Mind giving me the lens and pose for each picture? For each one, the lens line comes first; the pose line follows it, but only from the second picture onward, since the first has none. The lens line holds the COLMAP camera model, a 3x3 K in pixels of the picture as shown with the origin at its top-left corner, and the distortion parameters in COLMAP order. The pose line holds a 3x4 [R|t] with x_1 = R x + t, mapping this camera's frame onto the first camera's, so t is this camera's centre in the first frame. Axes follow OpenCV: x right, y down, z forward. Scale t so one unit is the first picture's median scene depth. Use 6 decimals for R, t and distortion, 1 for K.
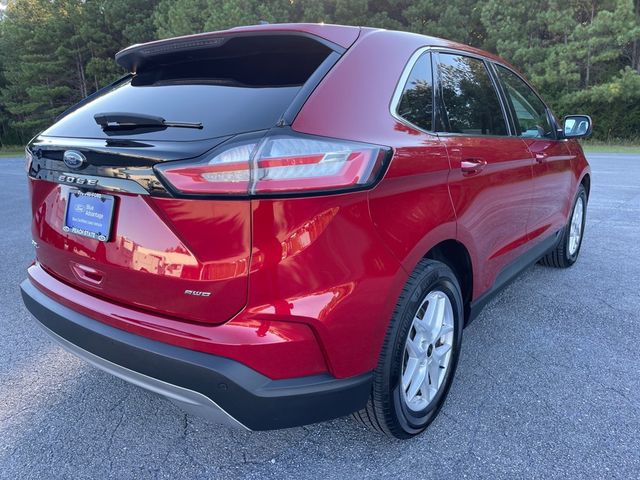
lens RADIAL K [[498.3, 0, 315.2], [0, 498.3, 241.2], [0, 0, 1]] dist [0.038493, -0.036813]
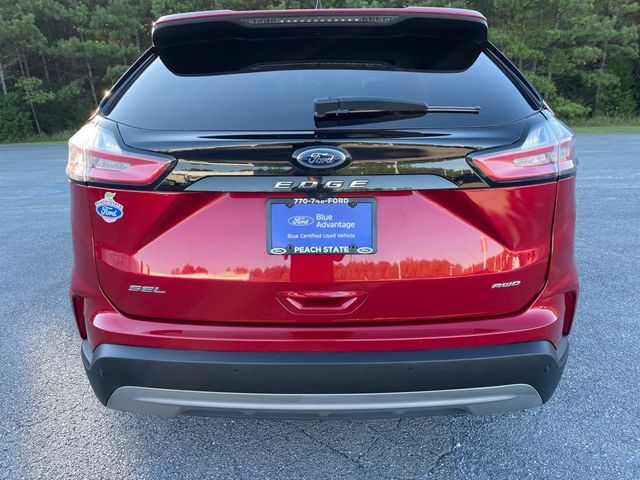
lens RADIAL K [[498.3, 0, 321.8], [0, 498.3, 234.4], [0, 0, 1]] dist [0.038493, -0.036813]
pose [[0.794426, -0.156406, 0.586877, -0.929282], [0.155991, 0.986403, 0.051724, -0.082580], [-0.586987, 0.050457, 0.808022, 0.364297]]
